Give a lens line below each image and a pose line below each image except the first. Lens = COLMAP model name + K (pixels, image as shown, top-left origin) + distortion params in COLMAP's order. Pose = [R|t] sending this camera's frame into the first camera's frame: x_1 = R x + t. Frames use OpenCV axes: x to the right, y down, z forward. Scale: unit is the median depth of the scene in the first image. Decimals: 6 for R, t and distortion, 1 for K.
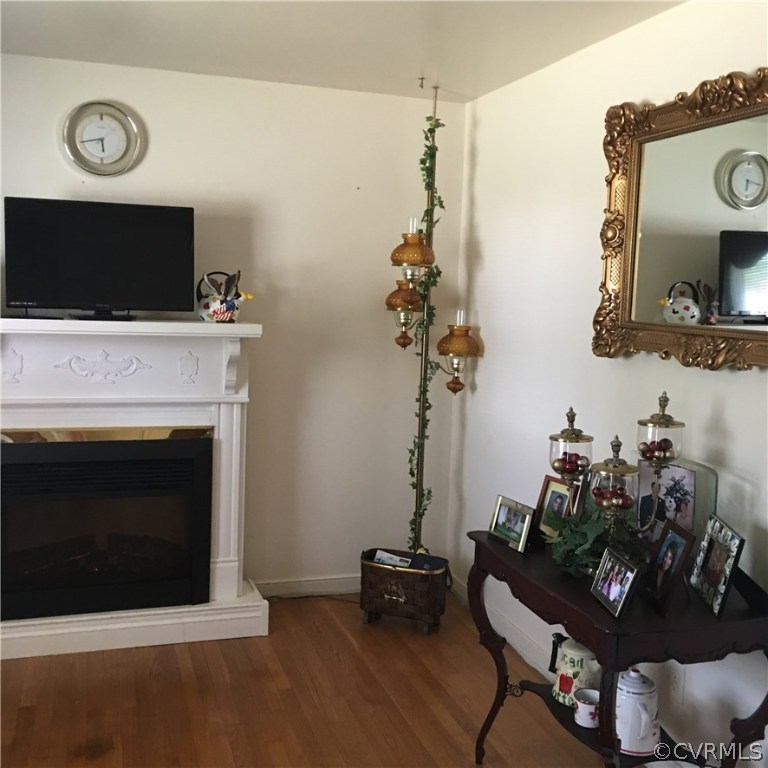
lens RADIAL K [[874.5, 0, 383.3], [0, 874.5, 382.6], [0, 0, 1]] dist [0.017207, 0.000000]
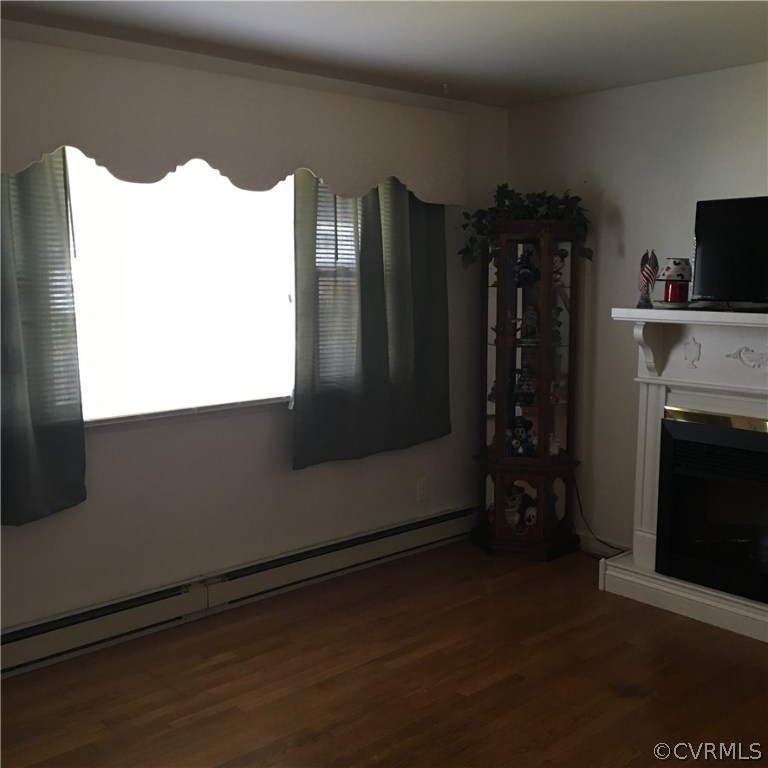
lens RADIAL K [[874.5, 0, 383.5], [0, 874.5, 384.6], [0, 0, 1]] dist [0.017207, 0.000000]
pose [[0.419882, 0.087174, -0.903382, 0.464599], [-0.091796, 0.994351, 0.053286, -0.002005], [0.902924, 0.060553, 0.425512, 0.184927]]
